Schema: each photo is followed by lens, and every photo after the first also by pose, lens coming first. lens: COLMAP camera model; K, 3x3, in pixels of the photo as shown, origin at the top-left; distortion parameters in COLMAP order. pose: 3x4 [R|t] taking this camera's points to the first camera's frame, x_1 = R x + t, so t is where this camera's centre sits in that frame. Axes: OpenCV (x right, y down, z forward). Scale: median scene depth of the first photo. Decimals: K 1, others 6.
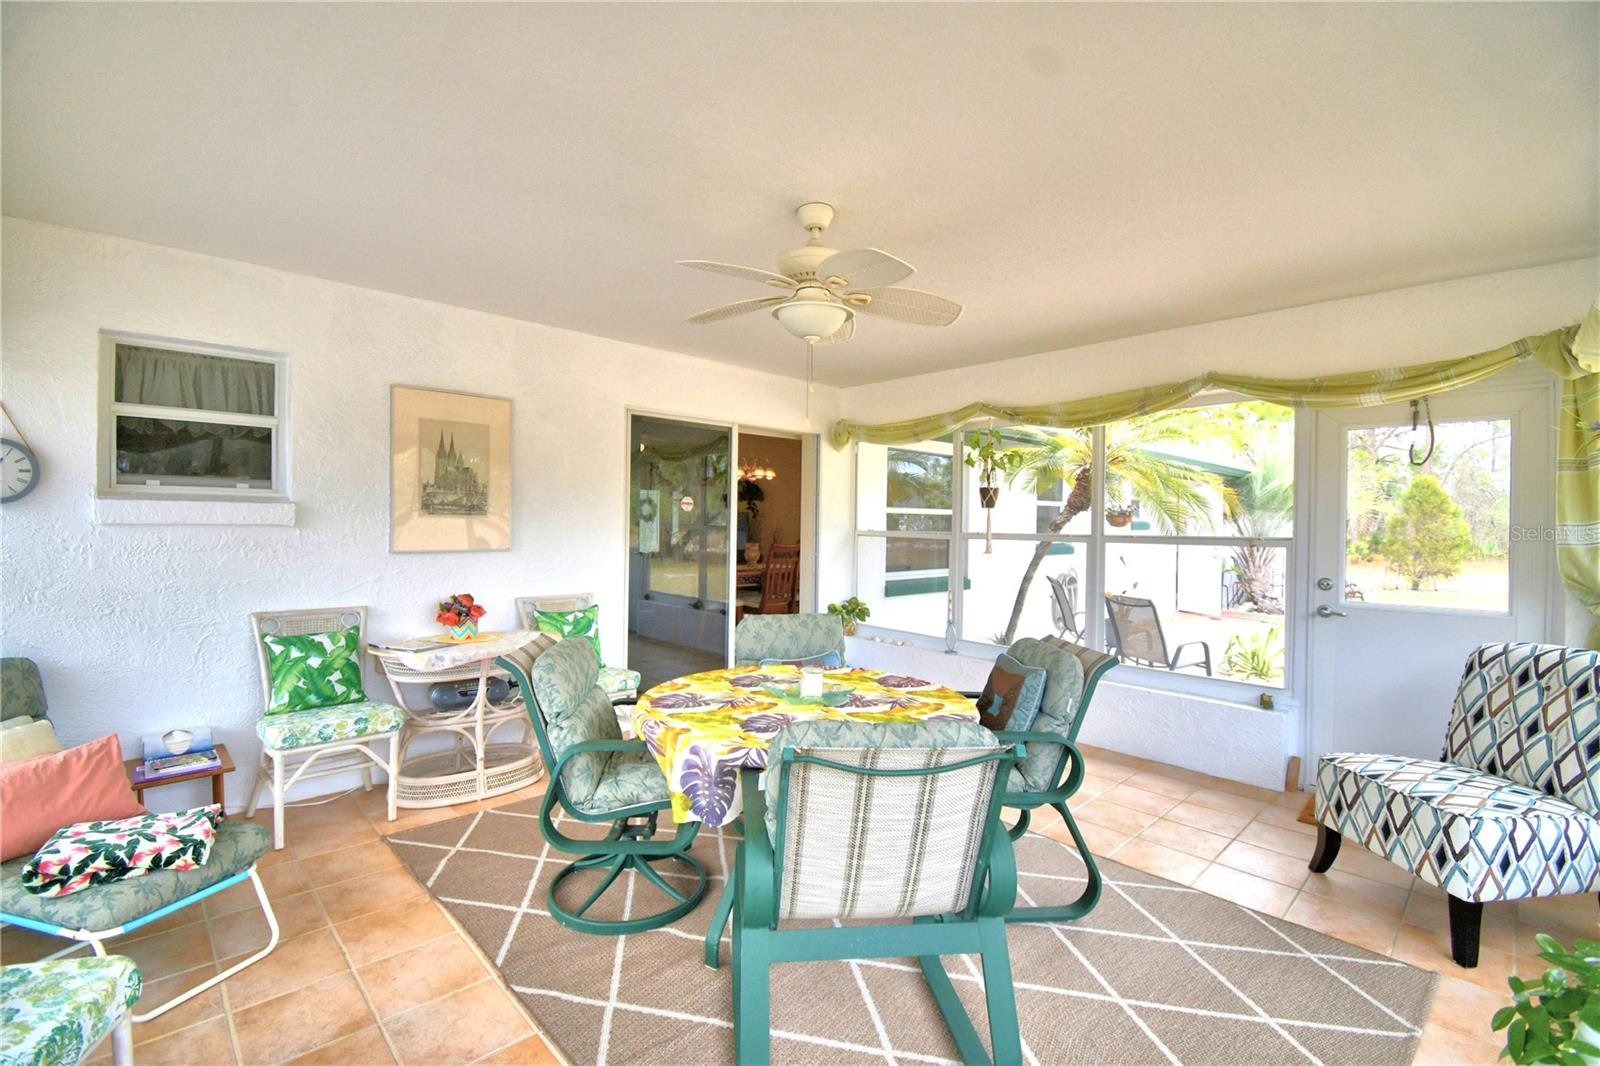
lens RADIAL K [[709.8, 0, 799.7], [0, 709.8, 528.4], [0, 0, 1]] dist [-0.001032, -0.004290]
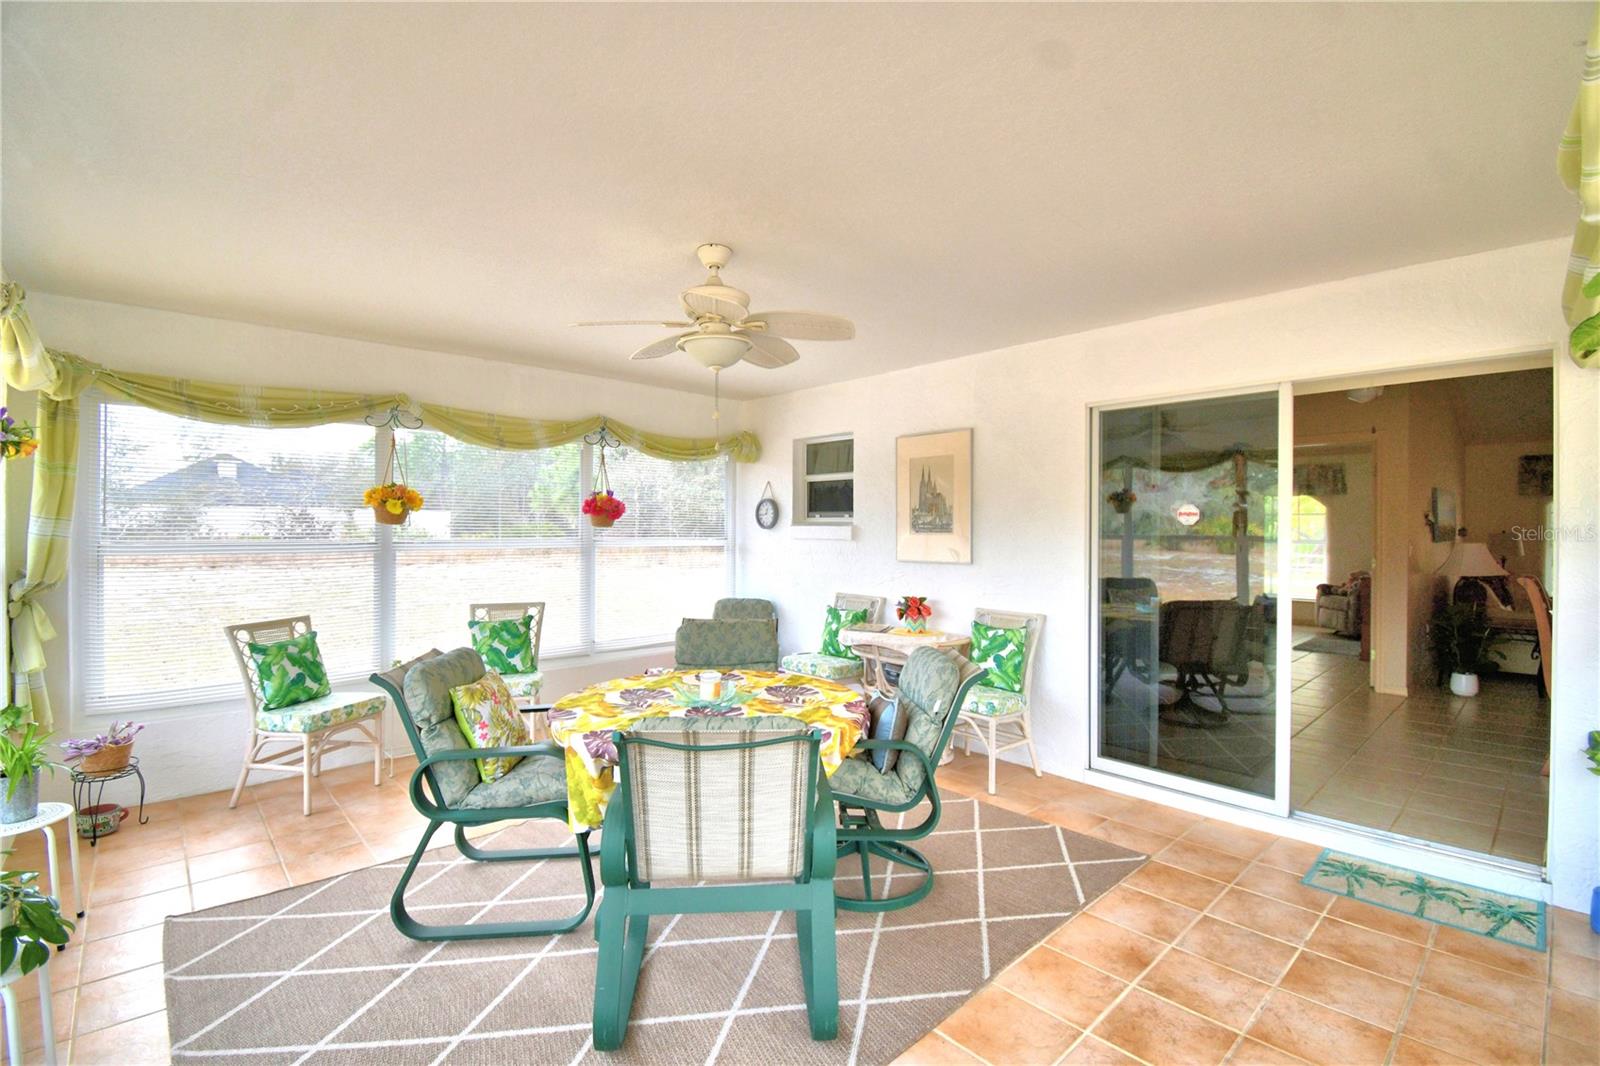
lens RADIAL K [[709.8, 0, 799.5], [0, 709.8, 532.9], [0, 0, 1]] dist [-0.001032, -0.004290]
pose [[-0.027017, -0.003656, -0.999628, 0.751593], [-0.009987, 0.999944, -0.003387, -0.011907], [0.999585, 0.009892, -0.027052, 0.809000]]
